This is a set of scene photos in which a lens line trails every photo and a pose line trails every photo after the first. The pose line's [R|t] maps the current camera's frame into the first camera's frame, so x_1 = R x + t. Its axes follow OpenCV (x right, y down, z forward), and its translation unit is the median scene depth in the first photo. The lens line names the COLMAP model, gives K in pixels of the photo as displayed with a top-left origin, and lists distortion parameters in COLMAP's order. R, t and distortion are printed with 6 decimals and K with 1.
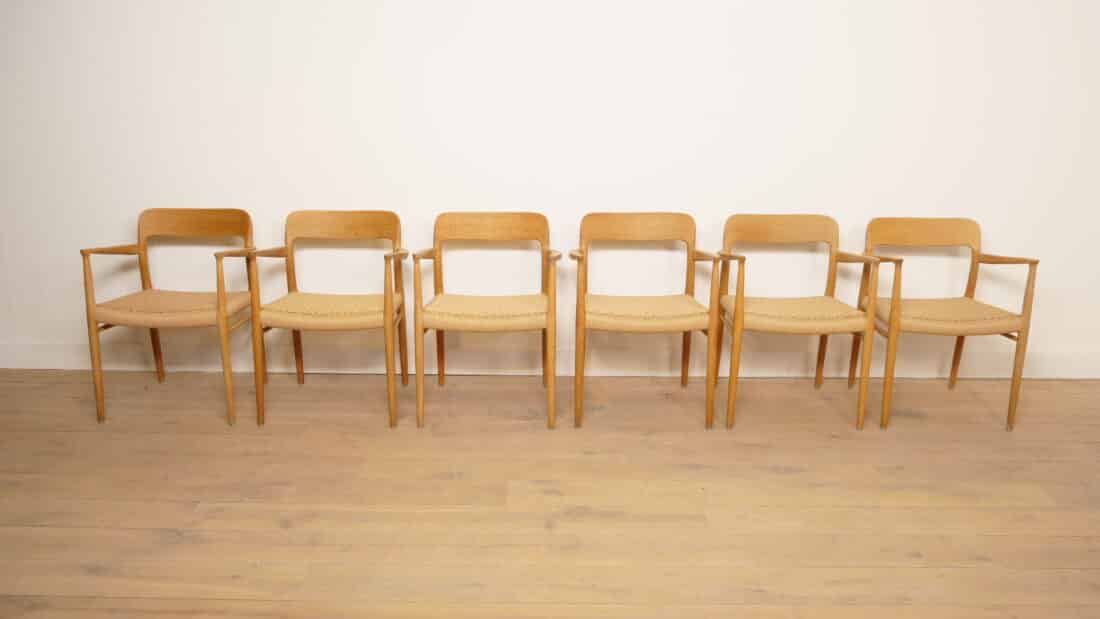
lens RADIAL K [[895.5, 0, 552.7], [0, 895.5, 305.2], [0, 0, 1]] dist [-0.027207, 0.028931]
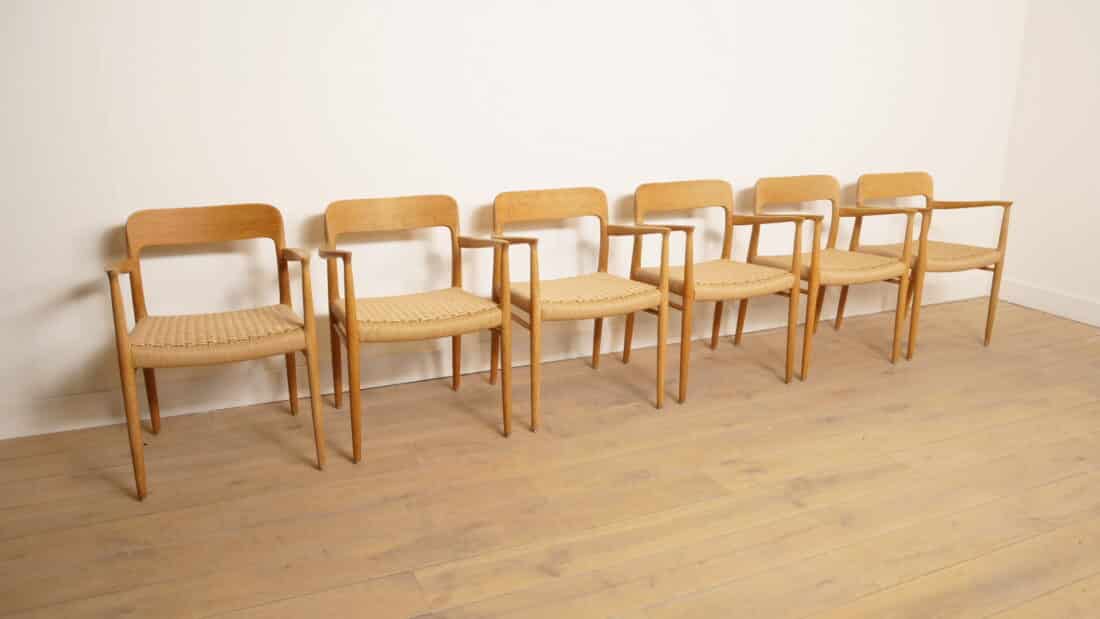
lens RADIAL K [[819.4, 0, 535.4], [0, 819.4, 303.9], [0, 0, 1]] dist [-0.027756, 0.007920]
pose [[0.906019, -0.113271, 0.407798, -0.483455], [0.101716, 0.993557, 0.049988, -0.032885], [-0.410832, -0.003811, 0.911703, 0.256809]]
